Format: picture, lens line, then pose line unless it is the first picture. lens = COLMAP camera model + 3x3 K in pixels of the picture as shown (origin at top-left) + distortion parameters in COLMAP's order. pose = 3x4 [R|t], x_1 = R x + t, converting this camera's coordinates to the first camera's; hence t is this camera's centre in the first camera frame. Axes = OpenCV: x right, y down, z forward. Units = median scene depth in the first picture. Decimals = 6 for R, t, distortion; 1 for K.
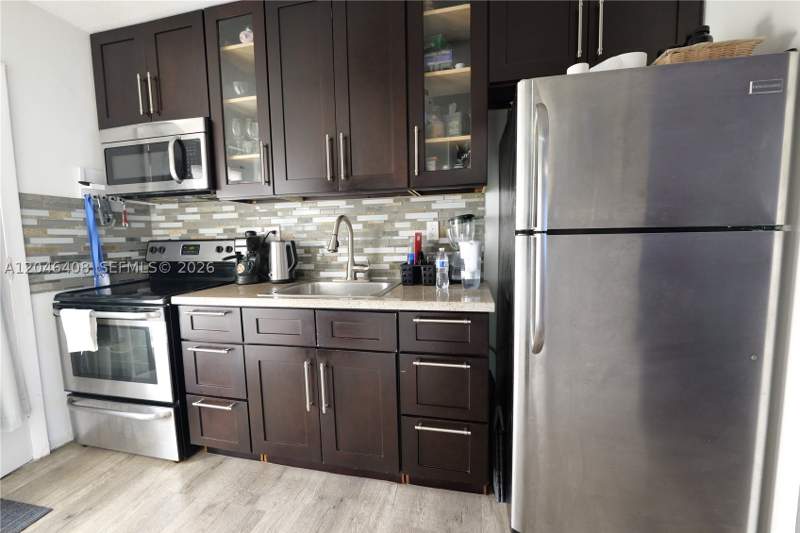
lens RADIAL K [[326.9, 0, 400.0], [0, 326.9, 266.5], [0, 0, 1]] dist [-0.000720, -0.000108]
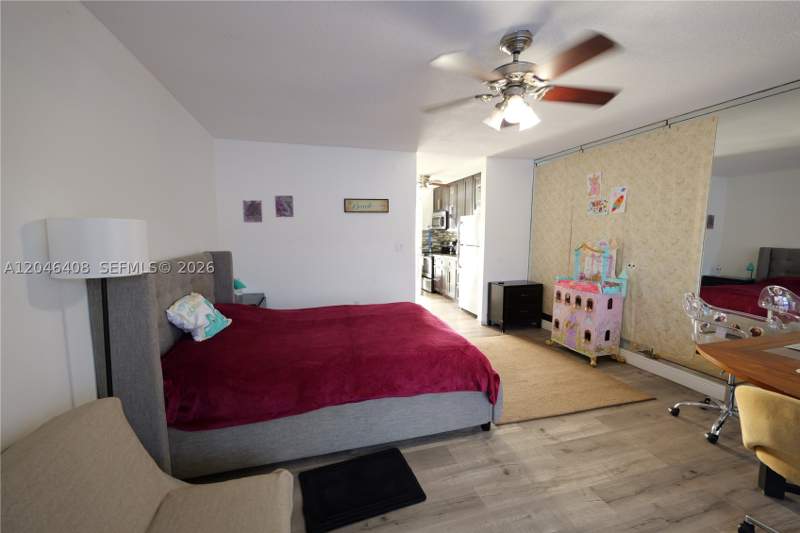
lens RADIAL K [[326.9, 0, 400.0], [0, 326.9, 266.5], [0, 0, 1]] dist [-0.000720, -0.000108]
pose [[0.471616, 0.118656, -0.873784, 2.525536], [-0.094632, 0.991993, 0.083632, -0.064612], [0.876712, 0.043246, 0.479068, -1.275380]]
